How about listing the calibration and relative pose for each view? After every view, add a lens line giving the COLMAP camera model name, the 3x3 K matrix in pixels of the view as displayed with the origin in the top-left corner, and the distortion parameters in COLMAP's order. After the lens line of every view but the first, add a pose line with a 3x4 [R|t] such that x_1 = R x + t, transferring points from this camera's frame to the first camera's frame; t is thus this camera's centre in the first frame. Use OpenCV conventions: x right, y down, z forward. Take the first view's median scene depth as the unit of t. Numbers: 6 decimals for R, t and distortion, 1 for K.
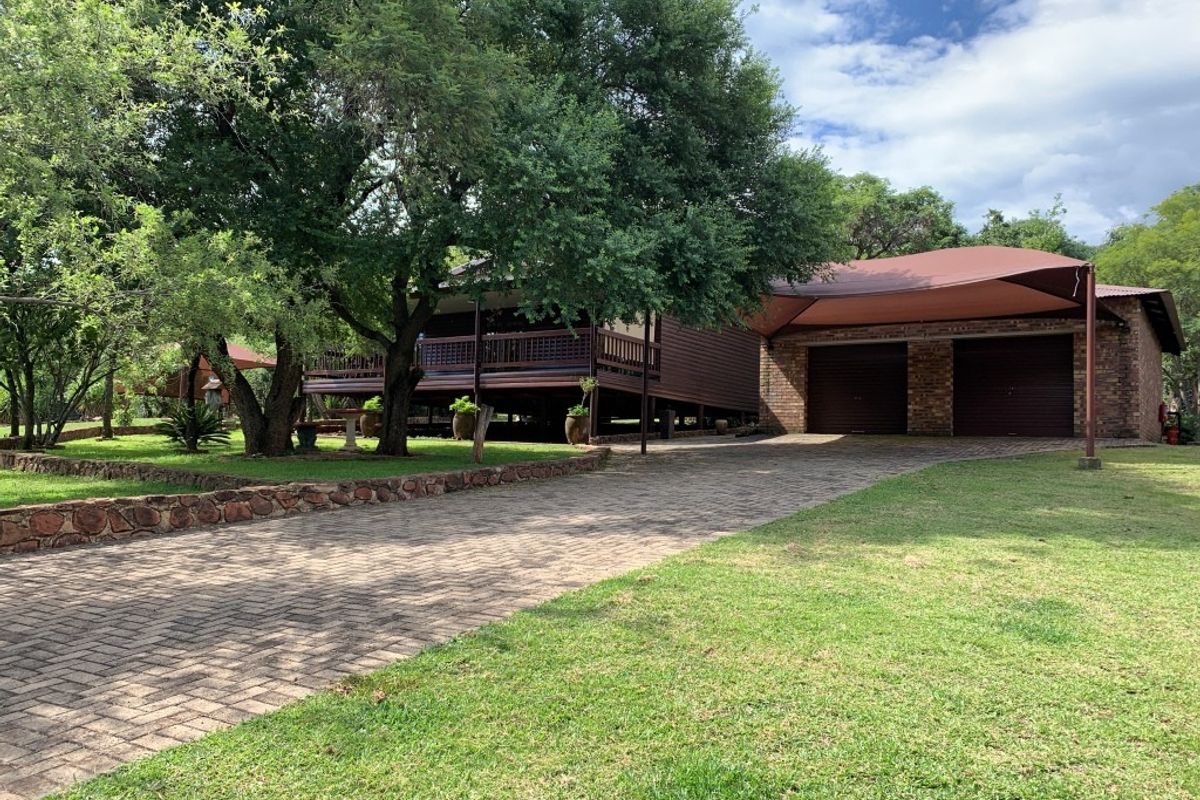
lens RADIAL K [[924.0, 0, 583.8], [0, 924.0, 384.3], [0, 0, 1]] dist [0.038373, -0.058258]
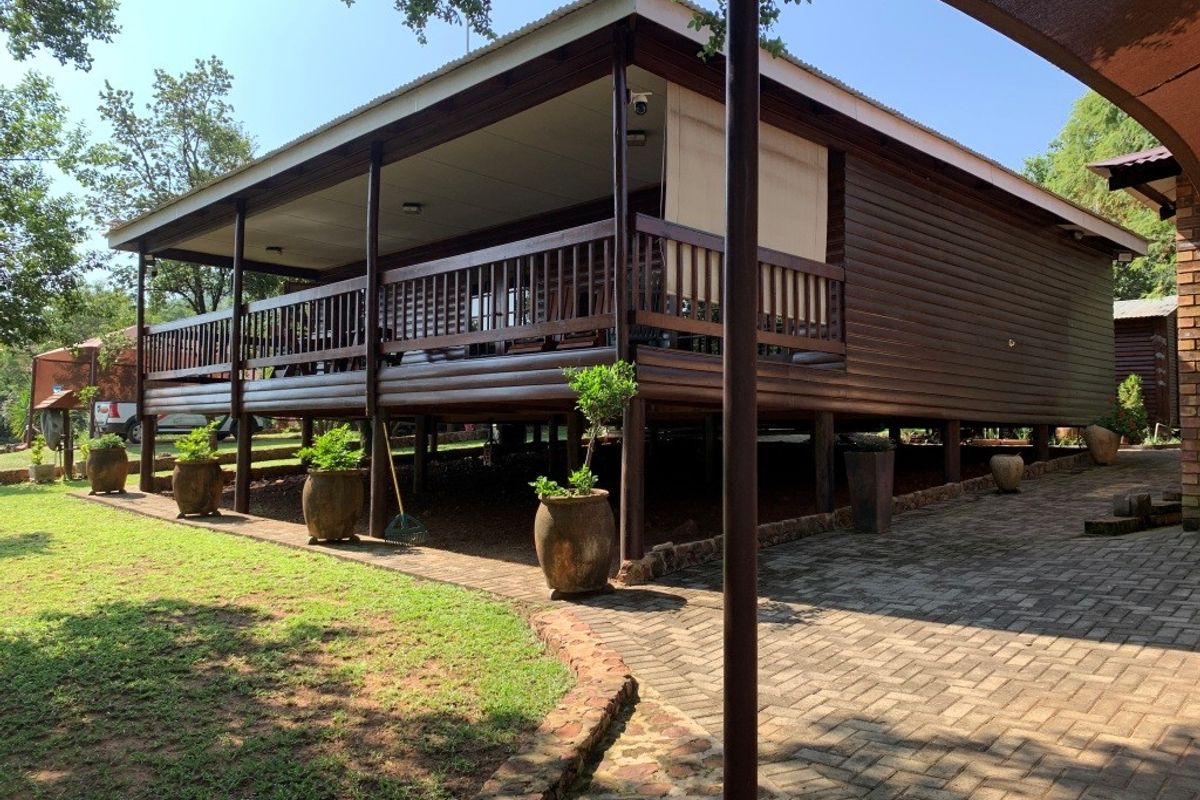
lens RADIAL K [[924.0, 0, 590.6], [0, 924.0, 392.5], [0, 0, 1]] dist [0.038373, -0.058258]
pose [[0.980699, -0.035634, -0.192249, 0.059079], [0.041859, 0.998719, 0.028415, -0.009602], [0.190991, -0.035914, 0.980935, 0.681805]]
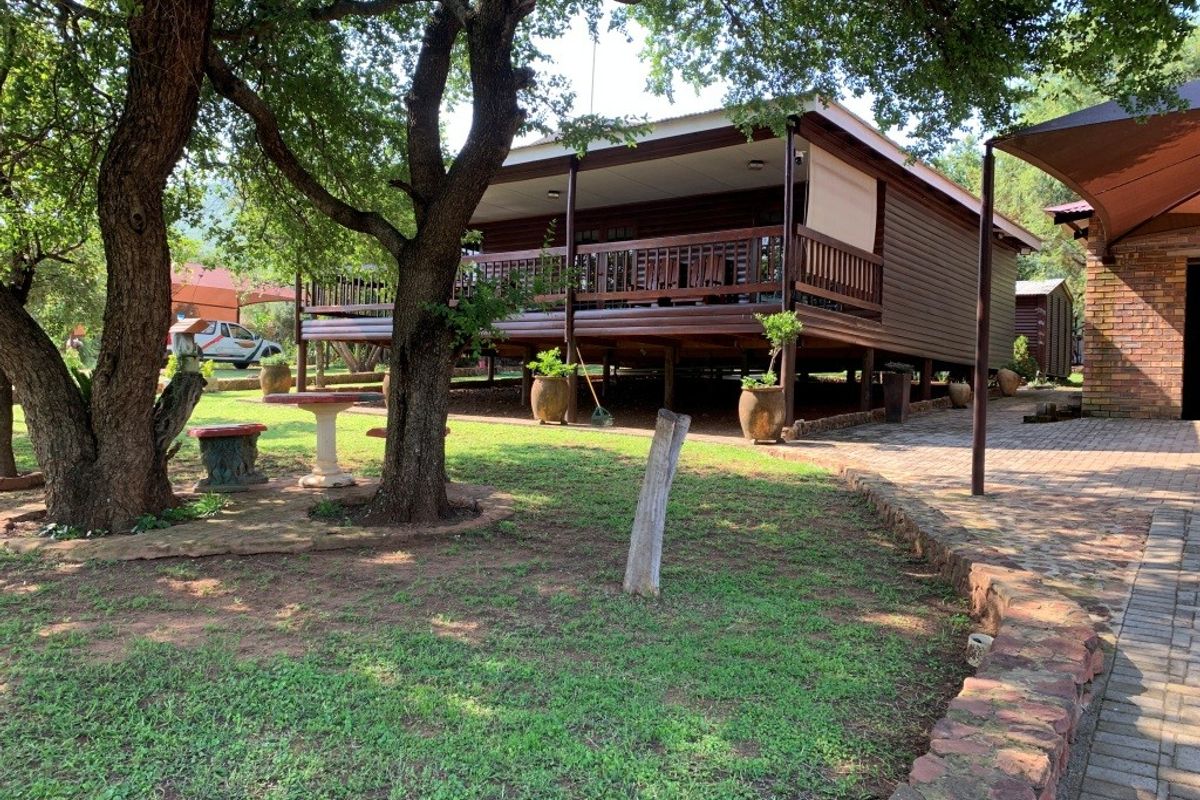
lens RADIAL K [[924.0, 0, 585.7], [0, 924.0, 396.4], [0, 0, 1]] dist [0.038373, -0.058258]
pose [[0.998339, 0.001185, -0.057603, -0.078175], [0.003797, 0.996263, 0.086293, -0.008423], [0.057490, -0.086368, 0.994603, 0.443221]]
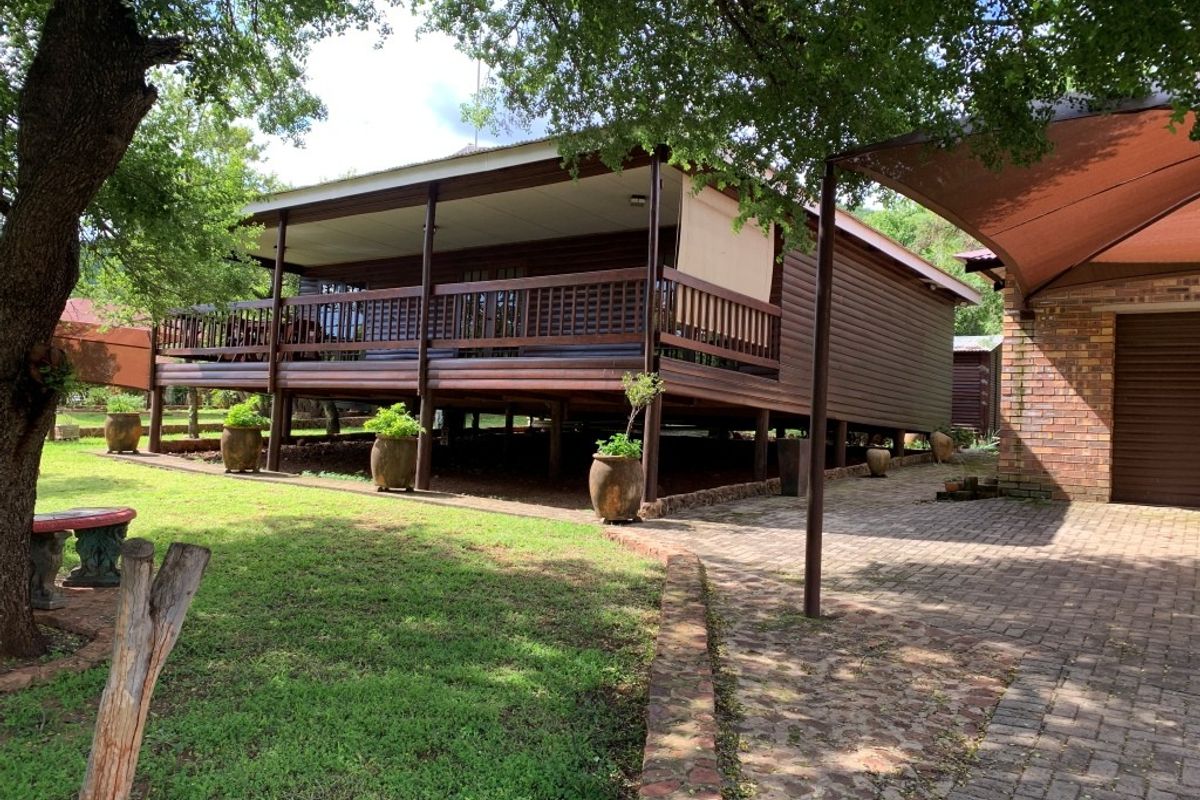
lens RADIAL K [[924.0, 0, 580.0], [0, 924.0, 392.8], [0, 0, 1]] dist [0.038373, -0.058258]
pose [[0.998693, 0.017351, -0.048084, -0.003642], [-0.015751, 0.999316, 0.033450, -0.012728], [0.048632, -0.032649, 0.998283, 0.529854]]
